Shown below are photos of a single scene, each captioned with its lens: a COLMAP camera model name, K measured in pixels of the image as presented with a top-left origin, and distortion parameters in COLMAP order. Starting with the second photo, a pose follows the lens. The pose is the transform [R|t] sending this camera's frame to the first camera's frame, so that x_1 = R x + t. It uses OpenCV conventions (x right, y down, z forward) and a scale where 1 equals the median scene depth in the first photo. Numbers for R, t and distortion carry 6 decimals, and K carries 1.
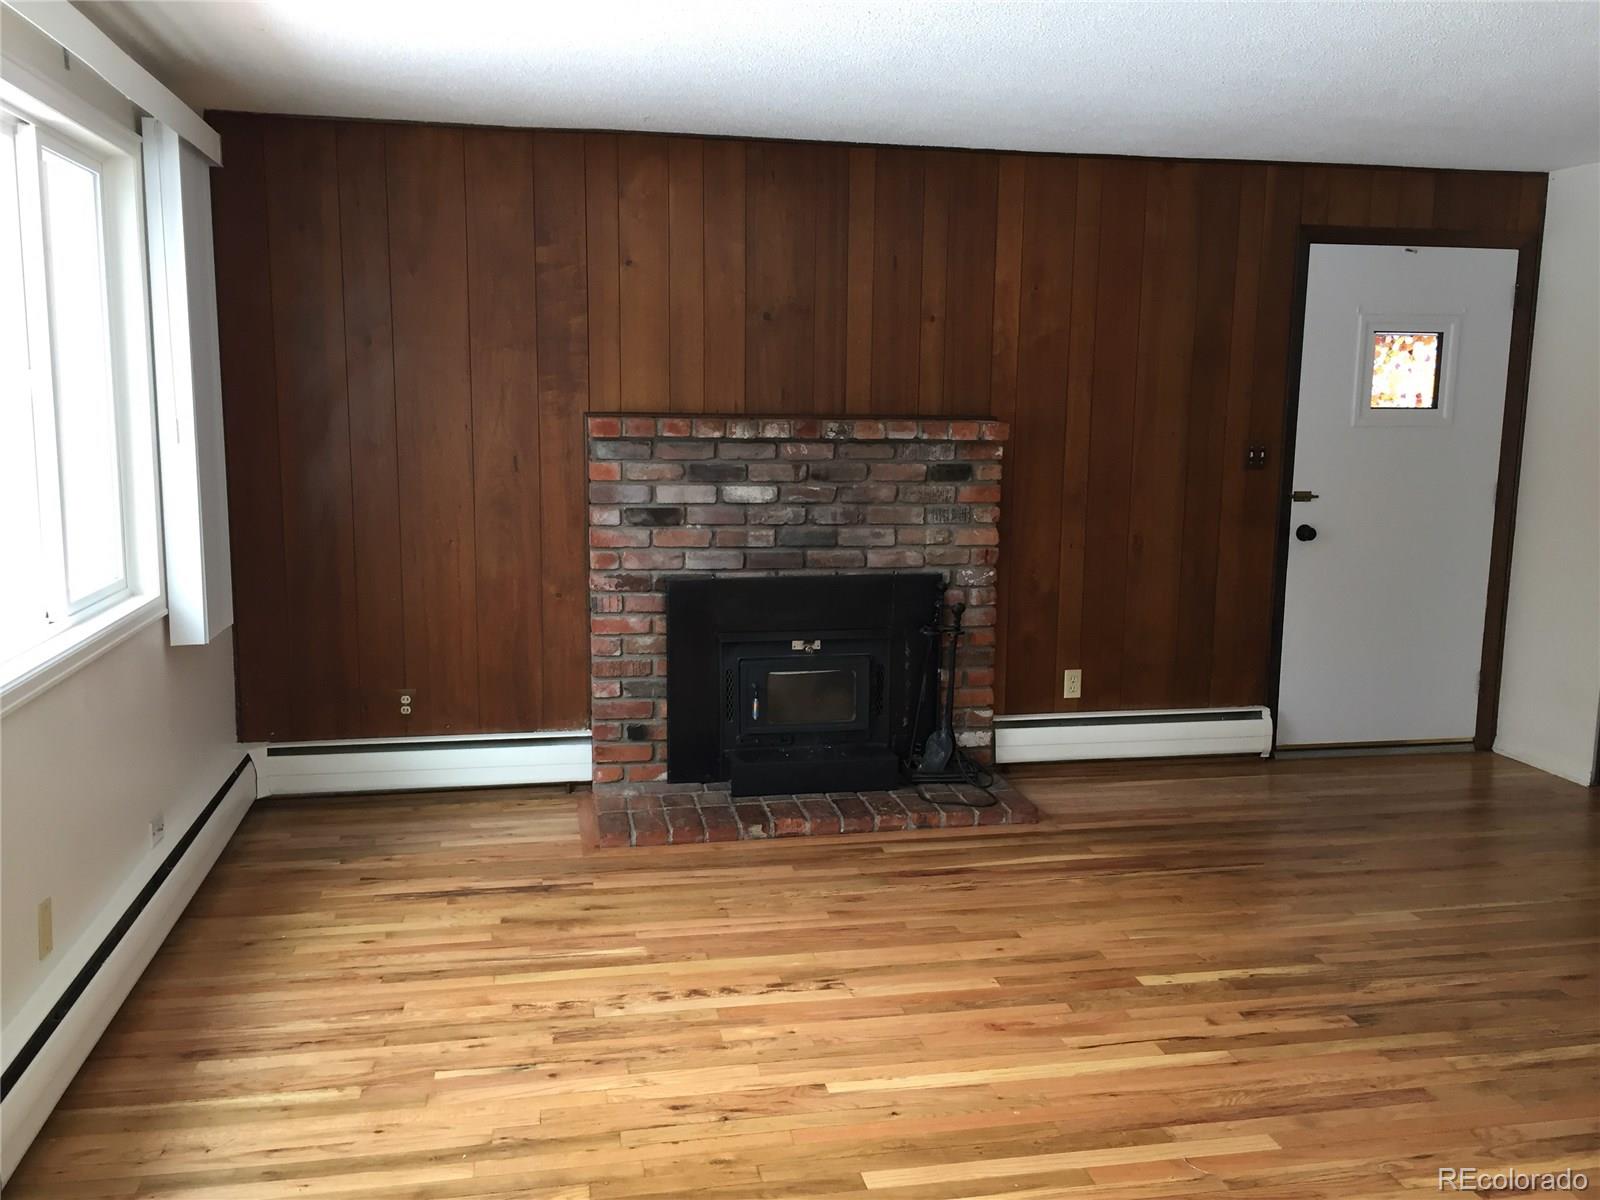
lens RADIAL K [[1366.1, 0, 800.0], [0, 1366.1, 600.0], [0, 0, 1]] dist [0.002621, -0.000793]
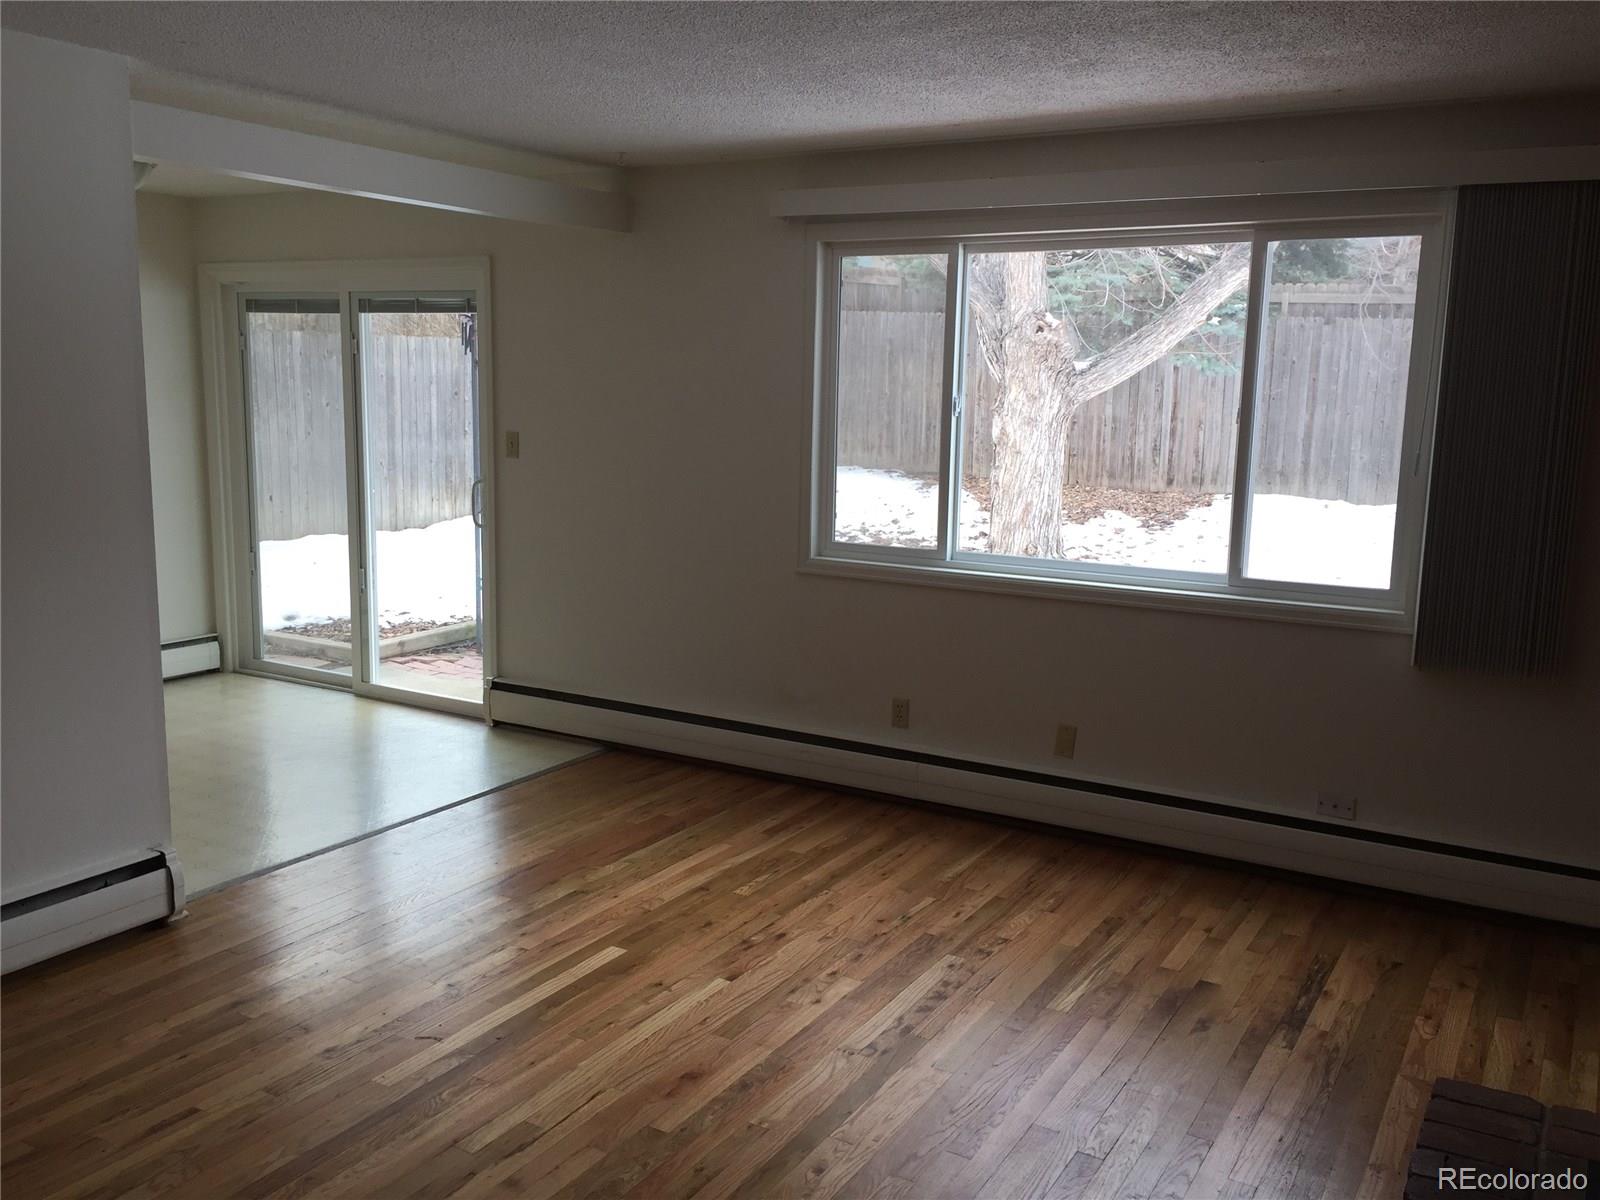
lens RADIAL K [[1366.1, 0, 800.0], [0, 1366.1, 600.0], [0, 0, 1]] dist [0.002621, -0.000793]
pose [[-0.664866, 0.096503, -0.740703, 0.736912], [-0.144935, 0.956107, 0.254663, -0.250348], [0.732767, 0.276671, -0.621697, 1.493937]]
